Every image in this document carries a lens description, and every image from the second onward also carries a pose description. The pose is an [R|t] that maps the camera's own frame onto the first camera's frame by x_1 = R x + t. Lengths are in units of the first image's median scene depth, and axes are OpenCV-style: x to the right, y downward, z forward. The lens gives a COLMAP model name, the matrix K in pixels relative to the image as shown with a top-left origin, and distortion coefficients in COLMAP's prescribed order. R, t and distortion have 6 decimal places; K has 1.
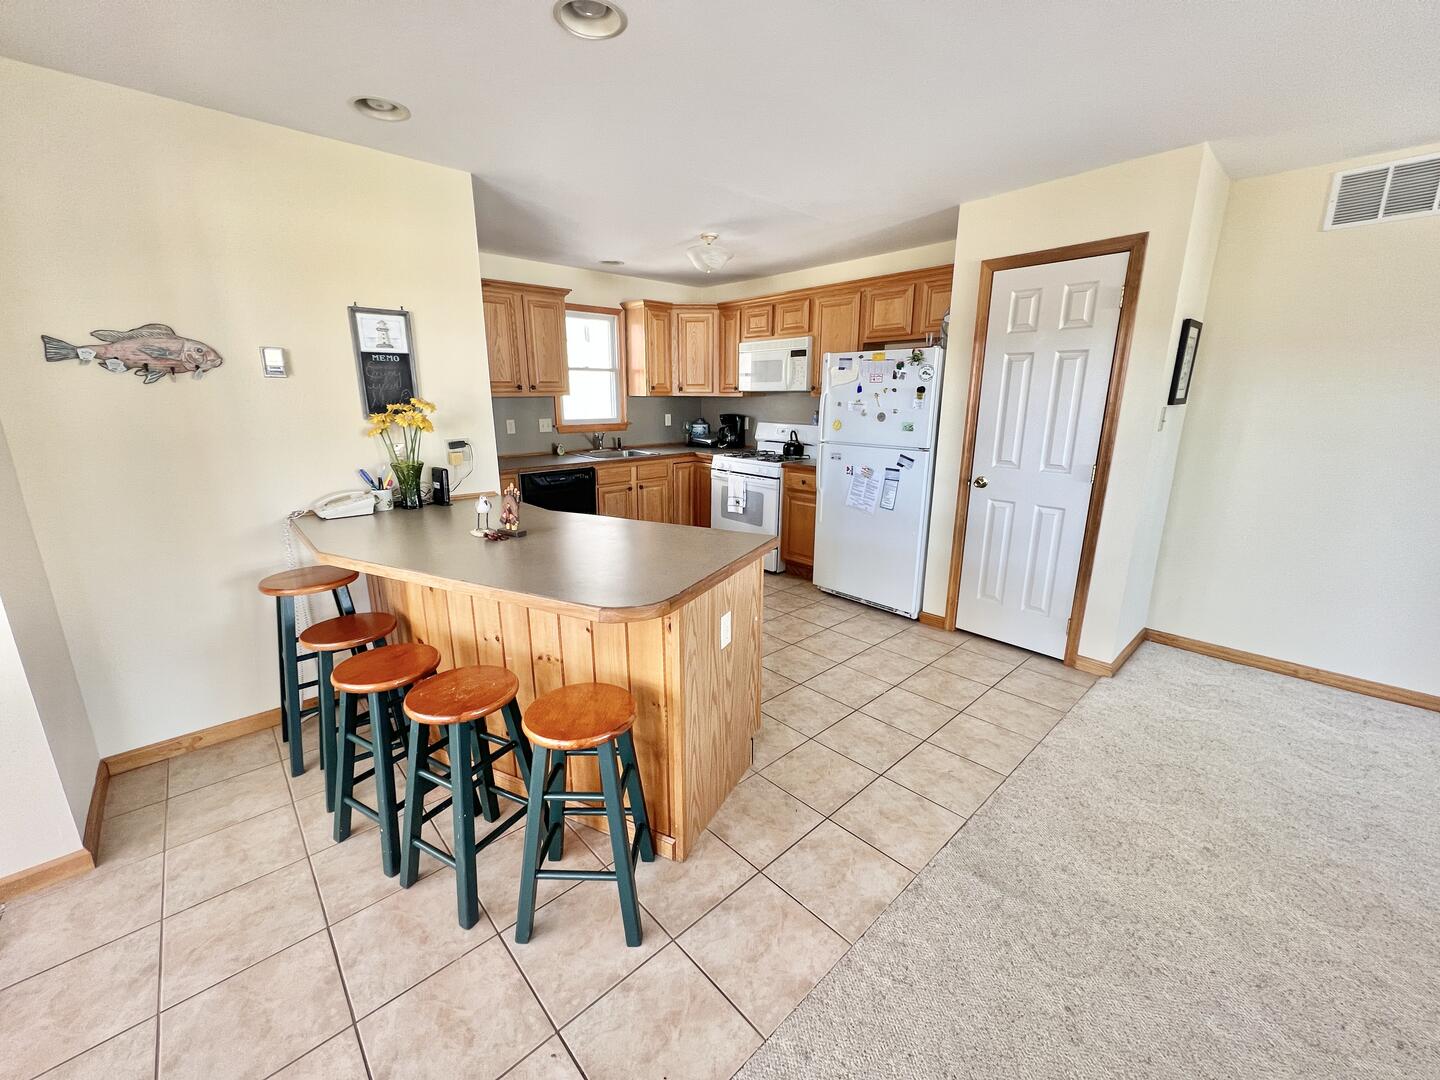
lens RADIAL K [[568.8, 0, 718.6], [0, 568.8, 536.4], [0, 0, 1]] dist [-0.002769, 0.000284]
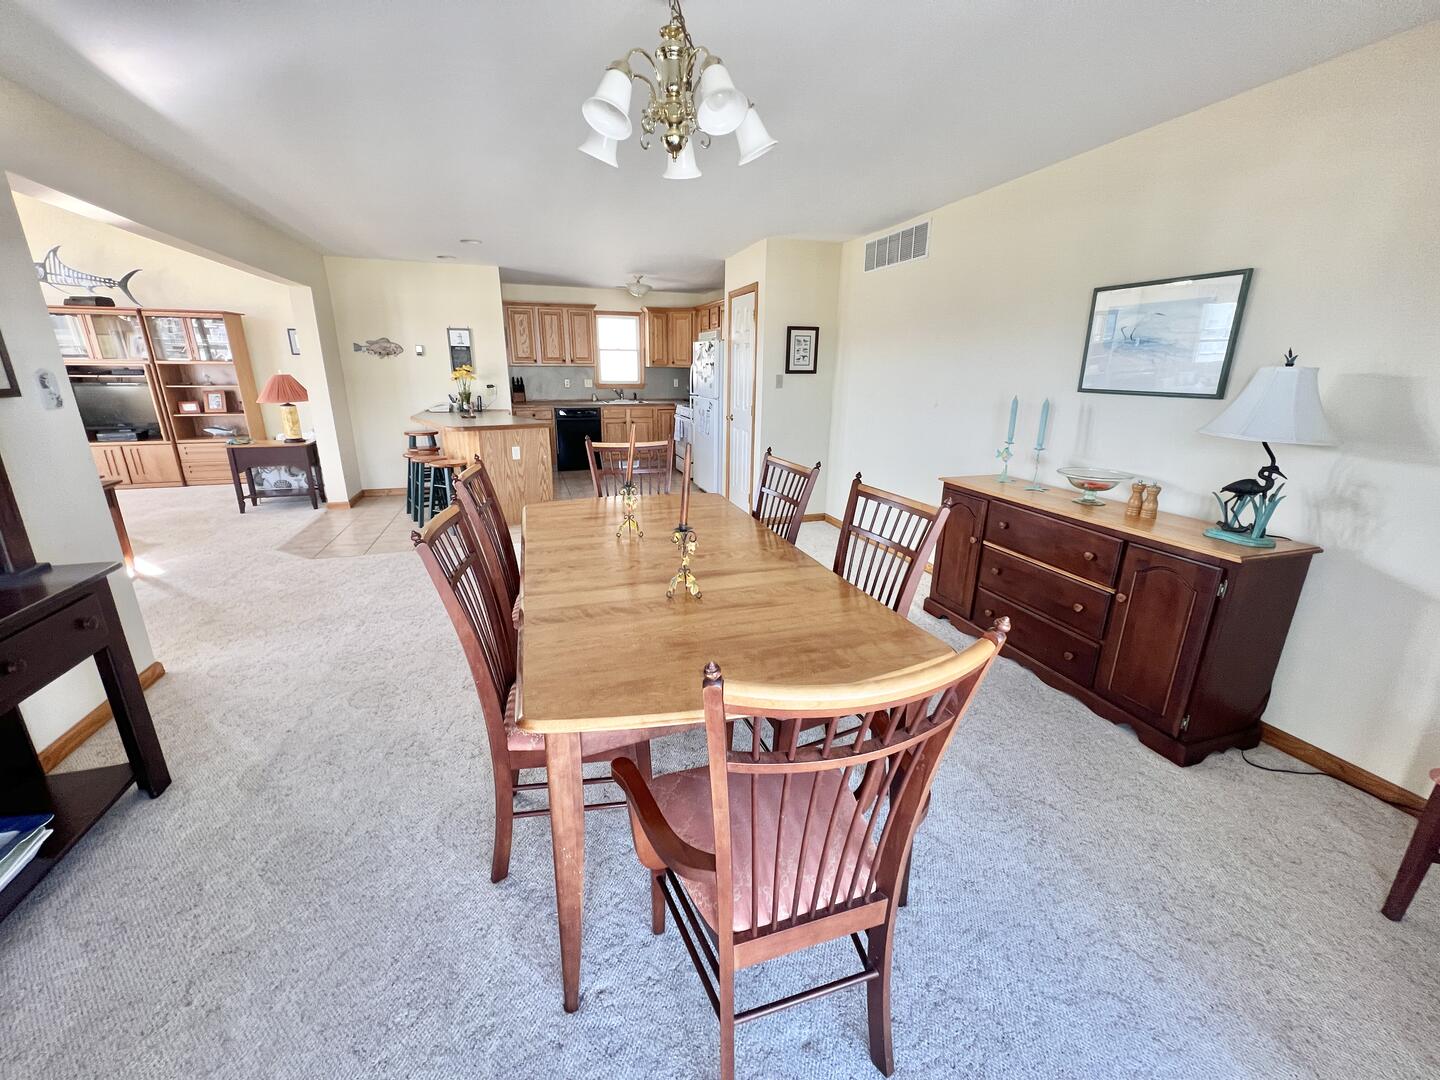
lens RADIAL K [[568.8, 0, 716.4], [0, 568.8, 537.9], [0, 0, 1]] dist [-0.002769, 0.000284]
pose [[0.912922, 0.128354, -0.387426, 1.140626], [-0.110573, 0.991543, 0.067946, 0.159481], [0.392870, -0.019190, 0.919394, -0.641214]]
